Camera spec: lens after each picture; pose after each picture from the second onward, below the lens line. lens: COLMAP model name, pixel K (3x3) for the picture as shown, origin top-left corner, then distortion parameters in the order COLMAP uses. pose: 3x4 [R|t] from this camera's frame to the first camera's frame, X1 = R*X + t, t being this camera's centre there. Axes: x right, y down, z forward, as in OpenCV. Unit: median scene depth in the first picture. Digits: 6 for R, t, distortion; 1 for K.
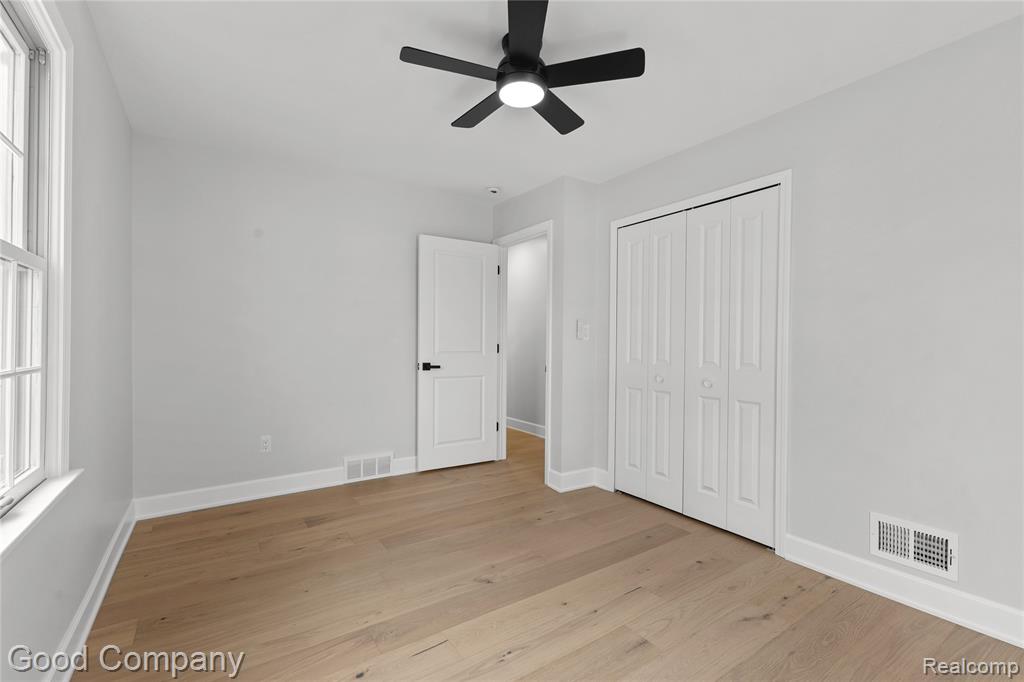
lens RADIAL K [[435.1, 0, 512.4], [0, 435.1, 346.2], [0, 0, 1]] dist [0.001887, 0.000242]
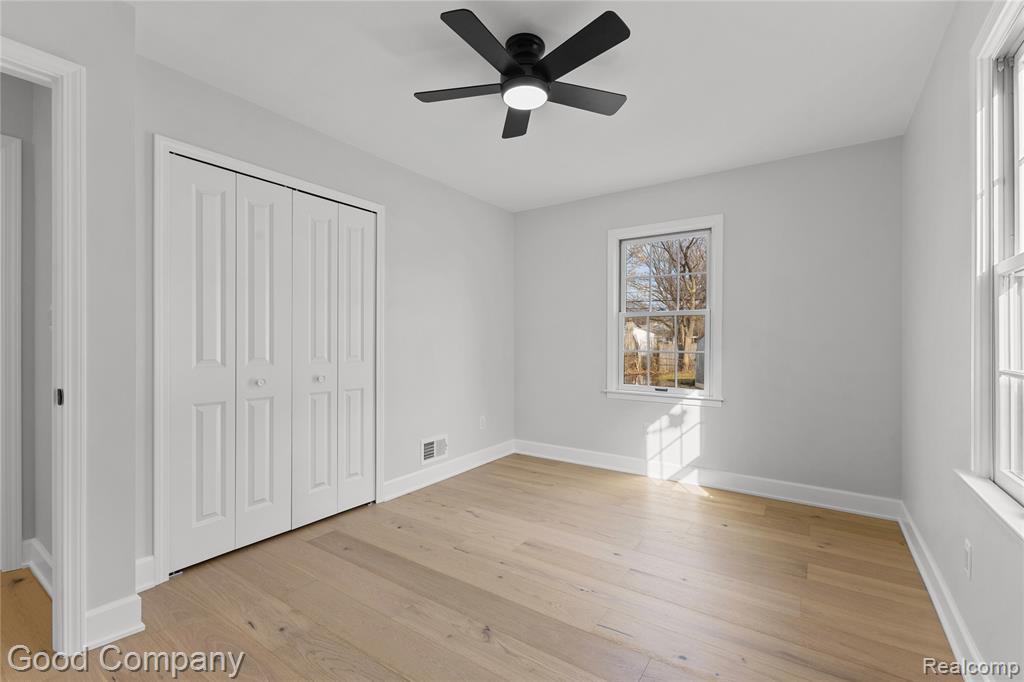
lens RADIAL K [[440.5, 0, 512.0], [0, 440.5, 341.0], [0, 0, 1]] dist [0.002954, -0.000001]
pose [[-0.352635, -0.012786, 0.935674, -0.706515], [-0.001578, 0.999913, 0.013069, -0.014934], [-0.935760, 0.003132, -0.352625, 1.041708]]
